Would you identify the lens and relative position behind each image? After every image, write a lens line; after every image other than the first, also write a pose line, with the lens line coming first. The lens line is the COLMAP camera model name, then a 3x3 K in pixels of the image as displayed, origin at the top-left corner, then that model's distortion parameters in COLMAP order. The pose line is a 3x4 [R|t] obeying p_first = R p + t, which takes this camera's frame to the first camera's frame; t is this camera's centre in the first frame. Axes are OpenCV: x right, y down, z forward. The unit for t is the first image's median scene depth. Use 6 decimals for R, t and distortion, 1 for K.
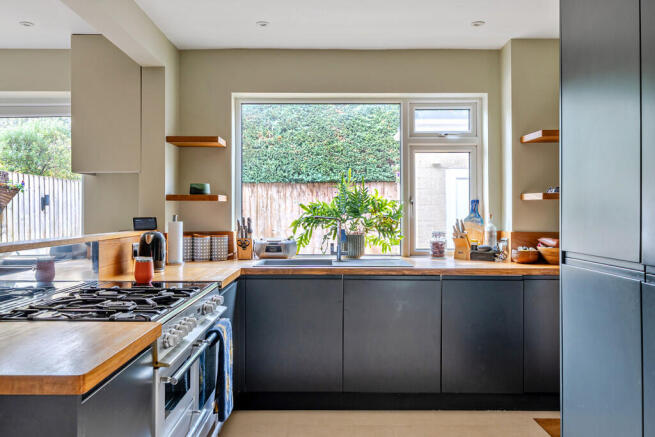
lens RADIAL K [[534.5, 0, 327.5], [0, 534.5, 218.5], [0, 0, 1]] dist [-0.008708, -0.001999]
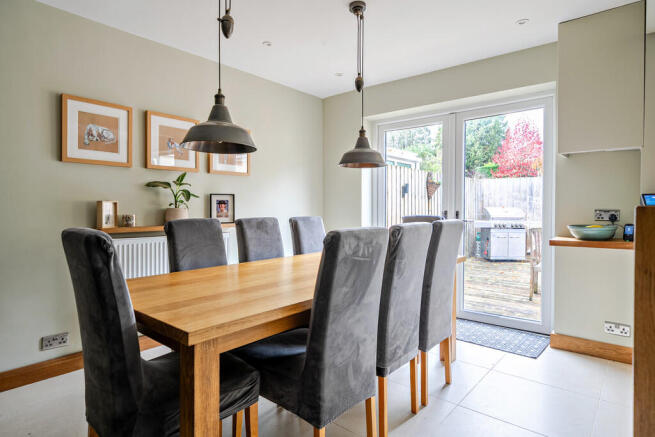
lens RADIAL K [[374.1, 0, 324.9], [0, 374.1, 212.0], [0, 0, 1]] dist [0.000153, -0.000010]
pose [[0.764726, 0.008800, -0.644296, -0.367223], [-0.007432, 0.999961, 0.004836, 0.030723], [0.644313, 0.001090, 0.764761, 0.126386]]
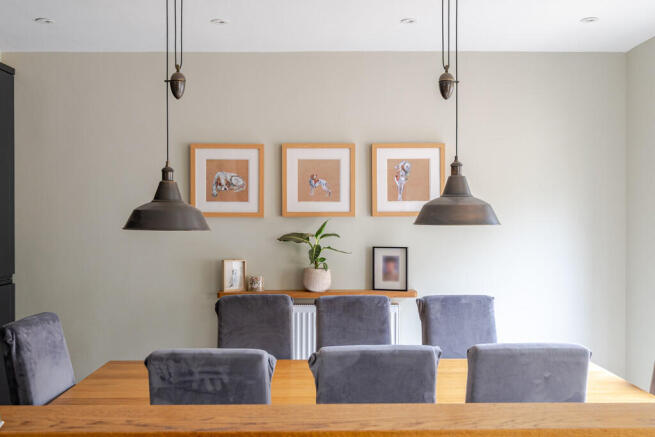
lens RADIAL K [[656.4, 0, 318.0], [0, 656.4, 219.6], [0, 0, 1]] dist [0.009275, 0.005208]
pose [[0.008353, 0.006587, -0.999943, -0.063951], [-0.009144, 0.999937, 0.006511, -0.060695], [0.999923, 0.009089, 0.008413, 0.549077]]
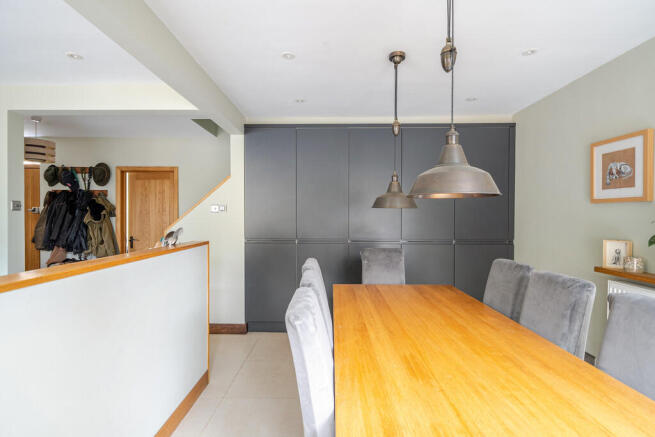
lens RADIAL K [[327.4, 0, 327.5], [0, 327.4, 218.5], [0, 0, 1]] dist [0.000655, -0.000322]
pose [[-0.999984, -0.003283, 0.004560, -0.634062], [-0.003196, 0.999815, 0.018951, -0.035421], [-0.004621, 0.018936, -0.999810, 1.033141]]
